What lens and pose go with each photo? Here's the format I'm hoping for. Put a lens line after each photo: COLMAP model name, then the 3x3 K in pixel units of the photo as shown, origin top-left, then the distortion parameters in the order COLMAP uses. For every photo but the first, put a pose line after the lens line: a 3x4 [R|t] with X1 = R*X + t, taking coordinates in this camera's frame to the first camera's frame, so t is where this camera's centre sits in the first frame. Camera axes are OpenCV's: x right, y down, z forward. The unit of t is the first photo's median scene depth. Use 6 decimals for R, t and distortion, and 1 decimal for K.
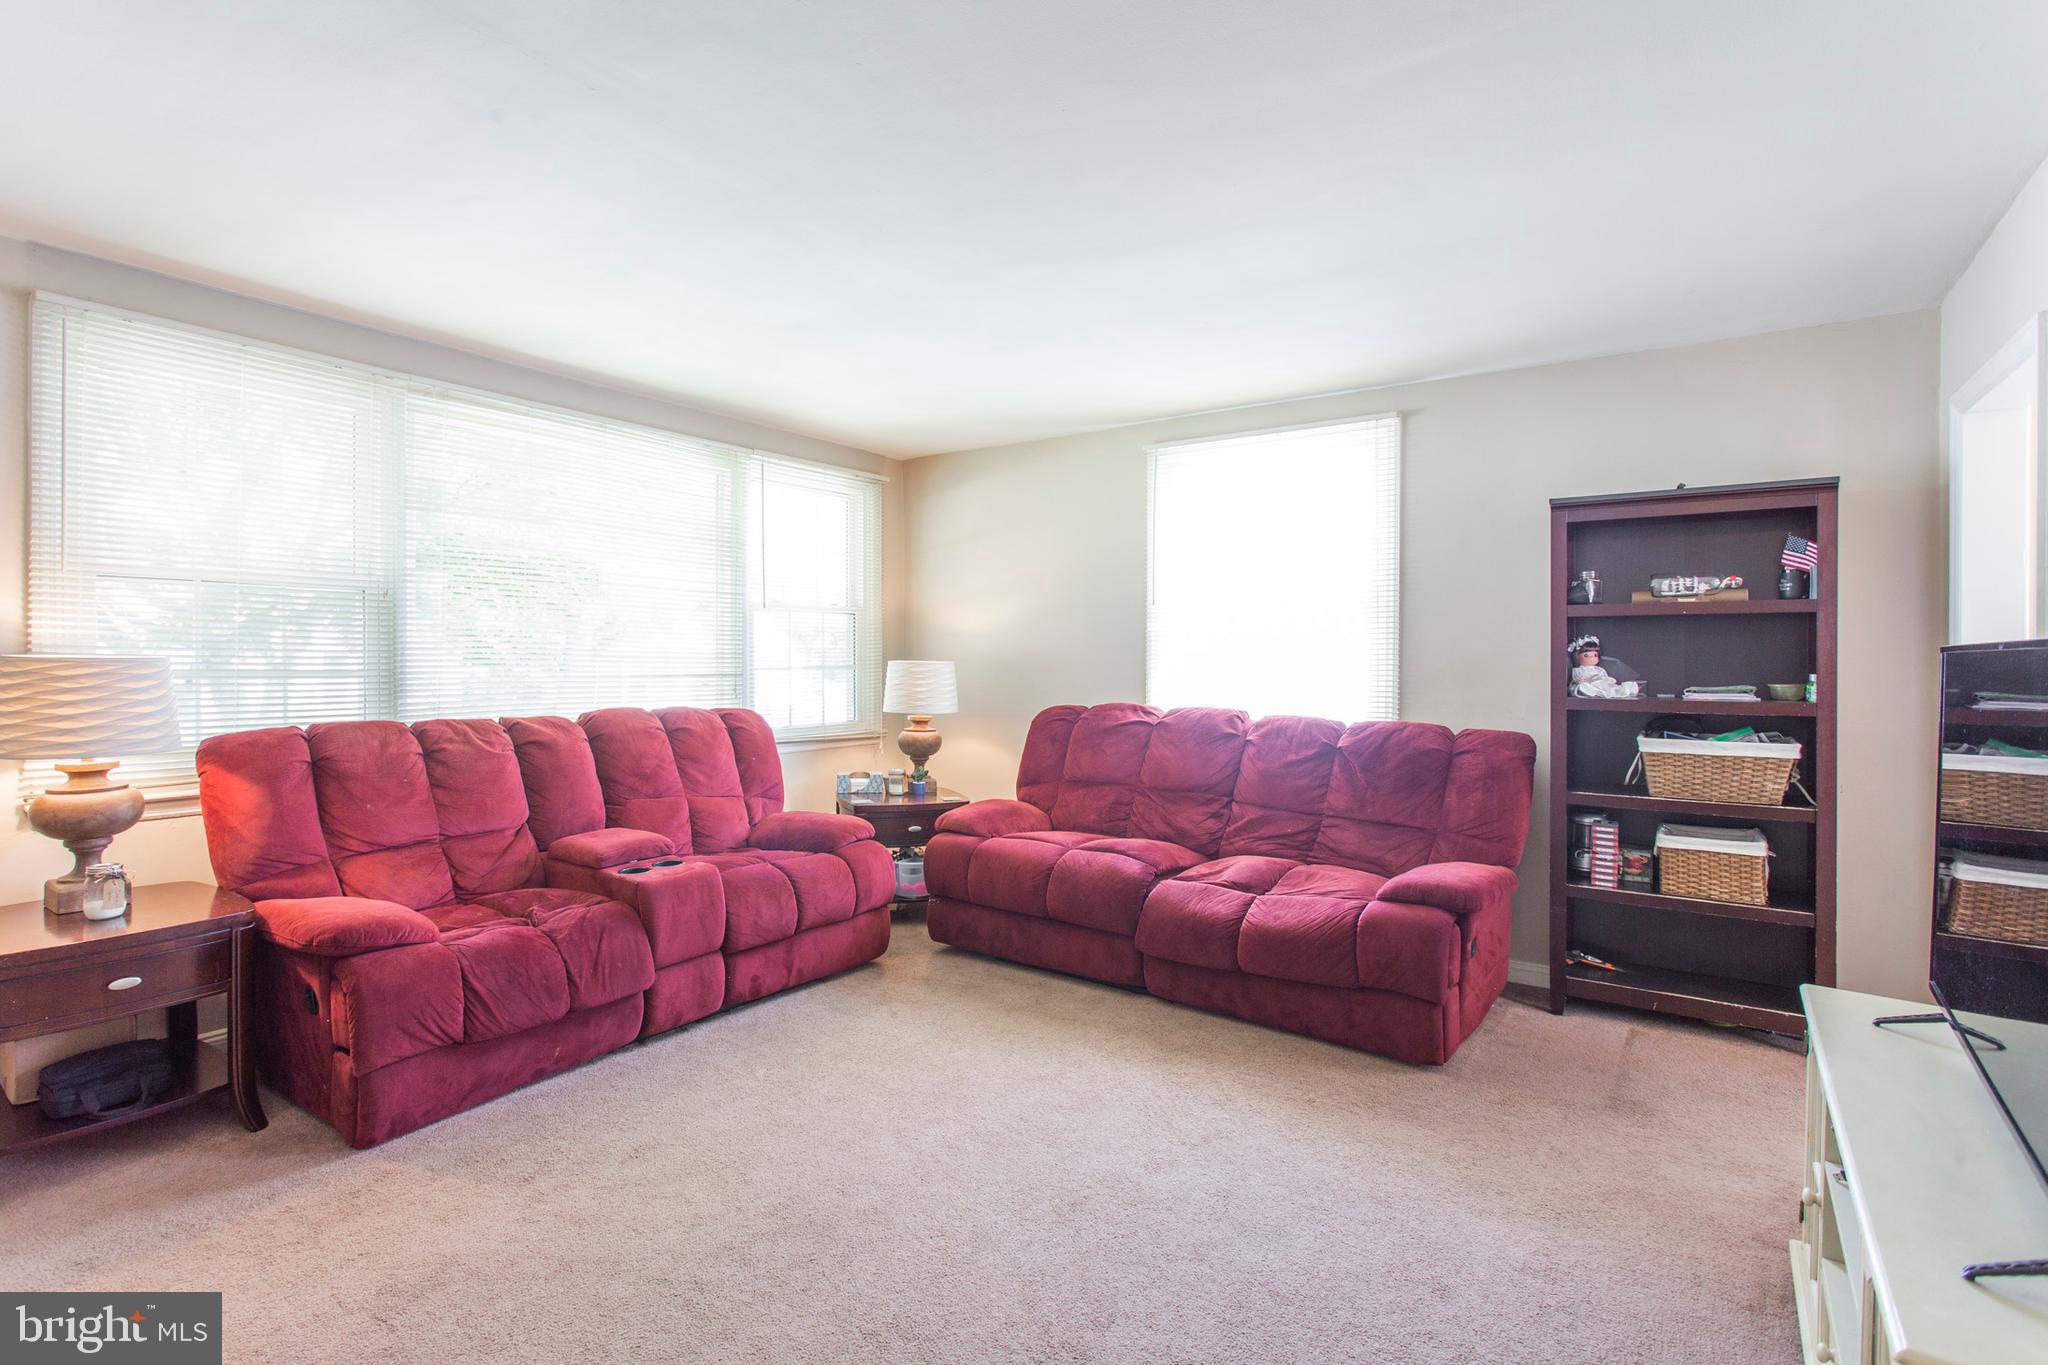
lens RADIAL K [[990.7, 0, 997.3], [0, 990.7, 660.2], [0, 0, 1]] dist [-0.019770, 0.006921]
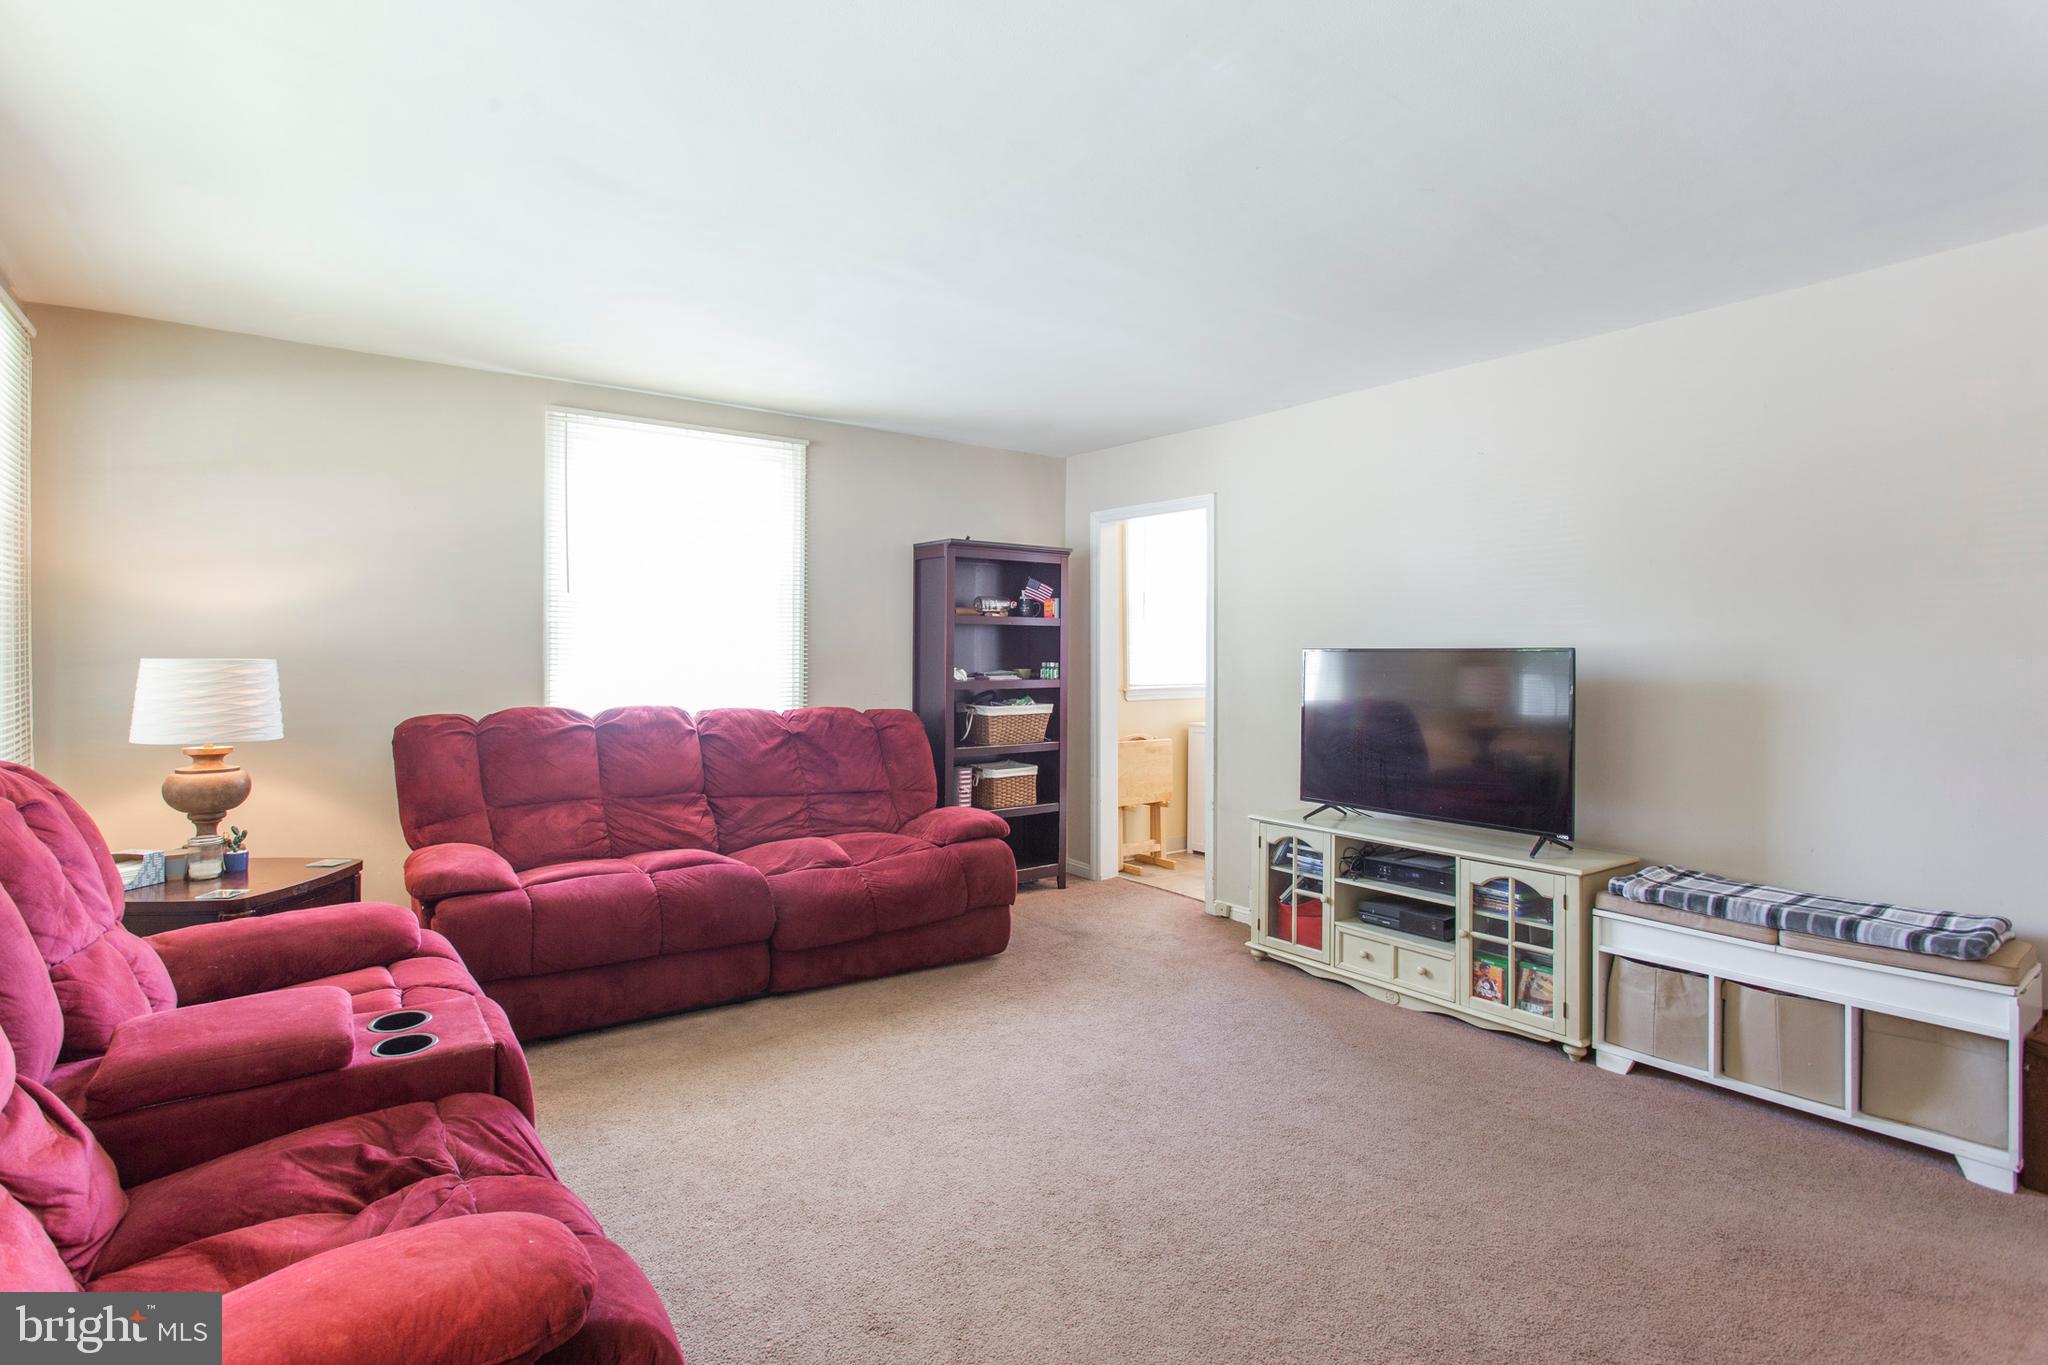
lens RADIAL K [[990.7, 0, 997.3], [0, 990.7, 660.2], [0, 0, 1]] dist [-0.019770, 0.006921]
pose [[0.318171, -0.006640, 0.948010, -0.586995], [0.005630, 0.999971, 0.005115, 0.001165], [-0.948017, 0.003710, 0.318199, 0.392241]]
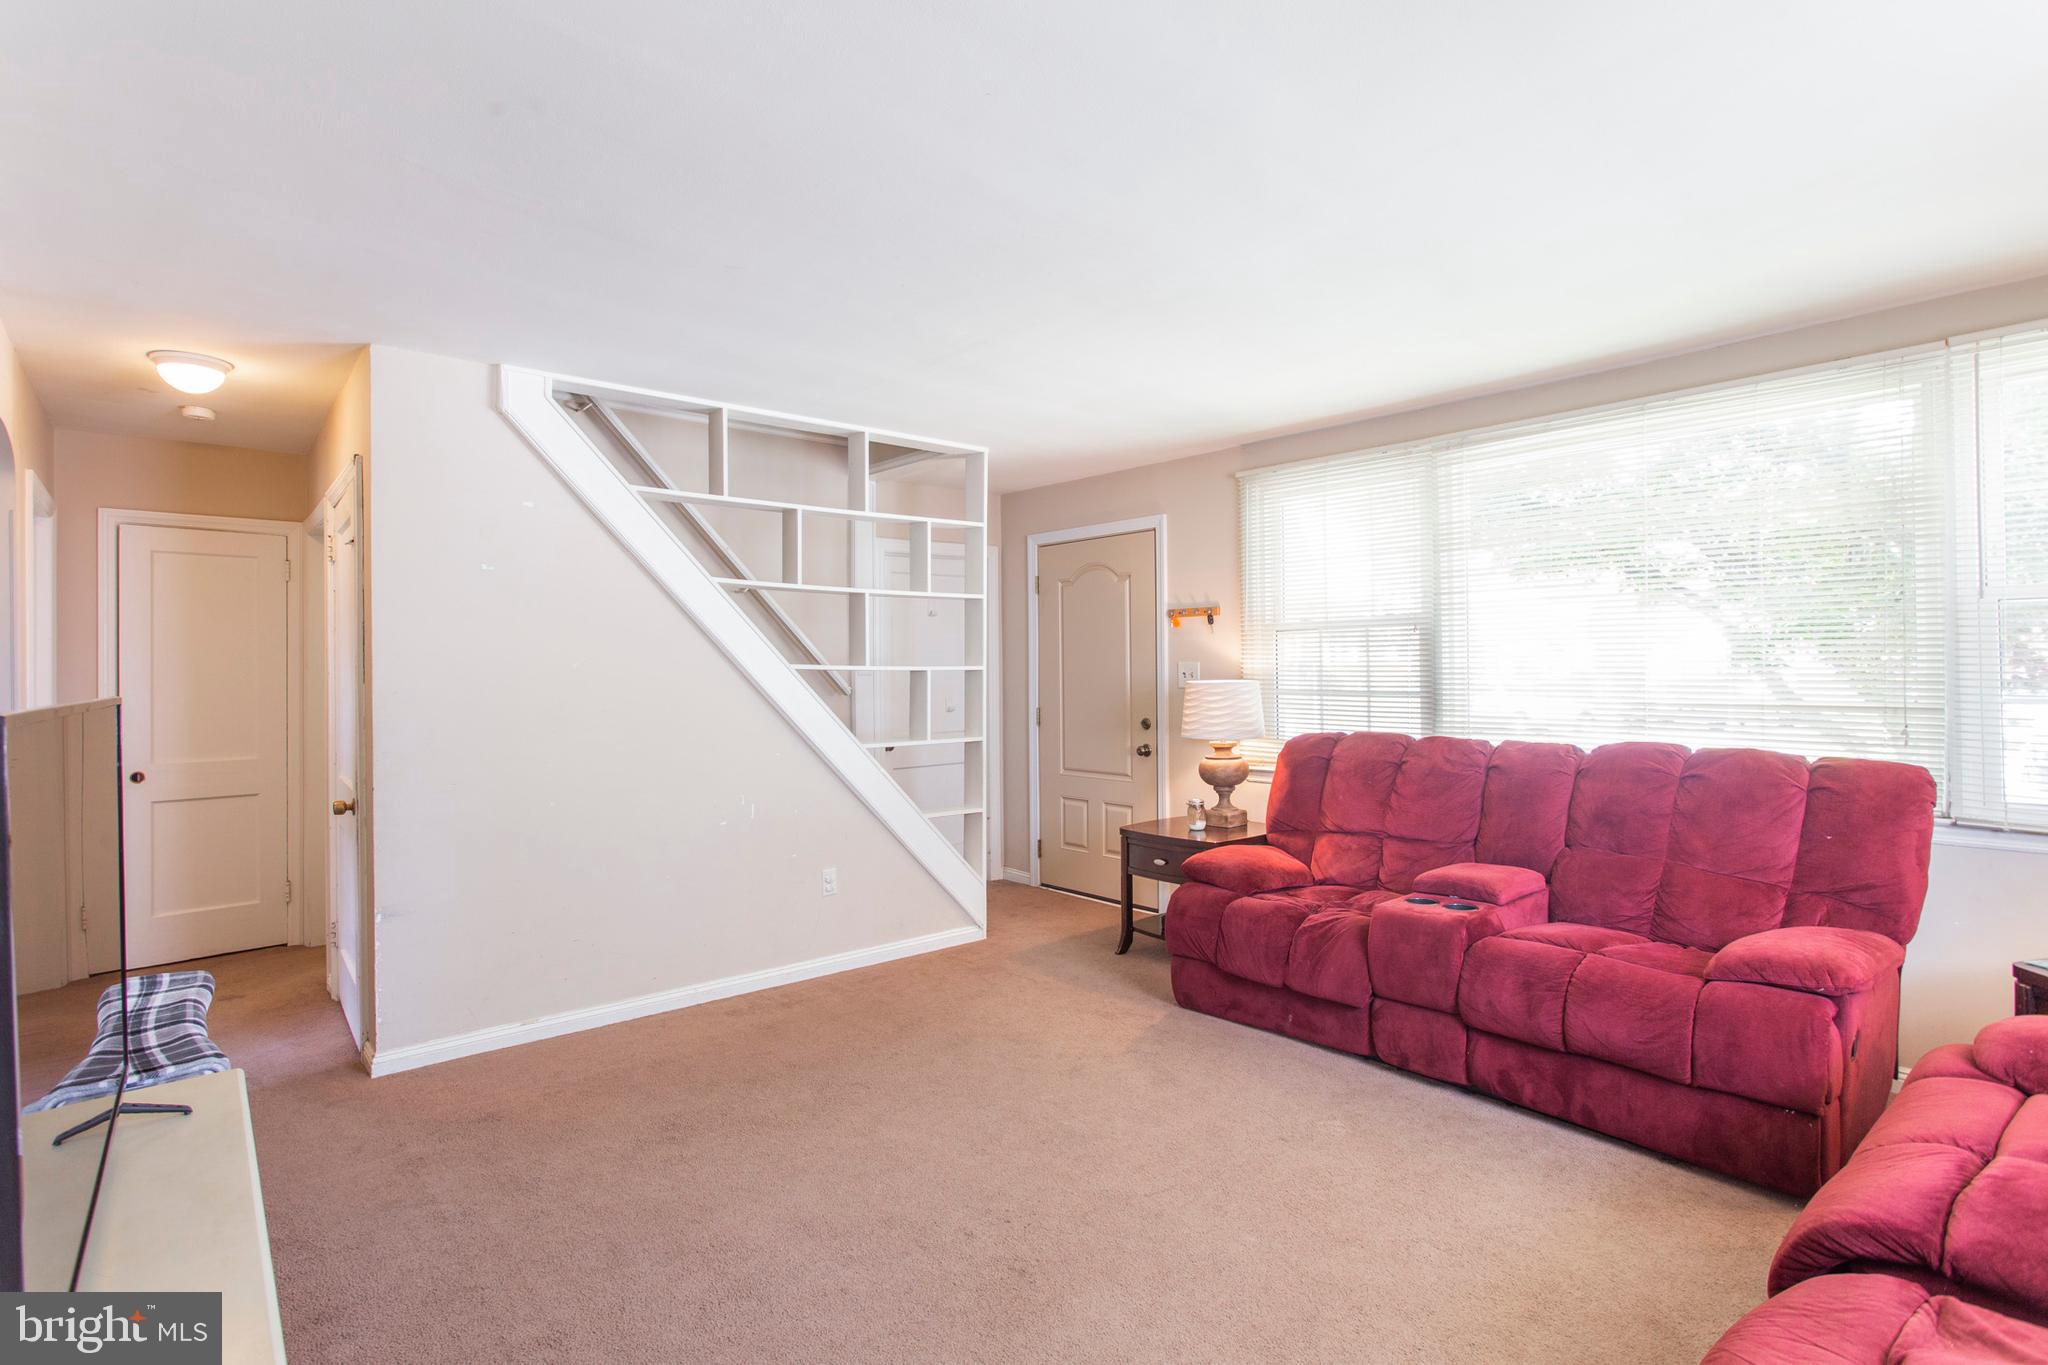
lens RADIAL K [[990.7, 0, 997.3], [0, 990.7, 660.2], [0, 0, 1]] dist [-0.019770, 0.006921]
pose [[-0.251485, -0.024896, -0.967541, 0.979713], [-0.008466, 0.999687, -0.023522, 0.006234], [0.967824, 0.002276, -0.251617, 1.198781]]
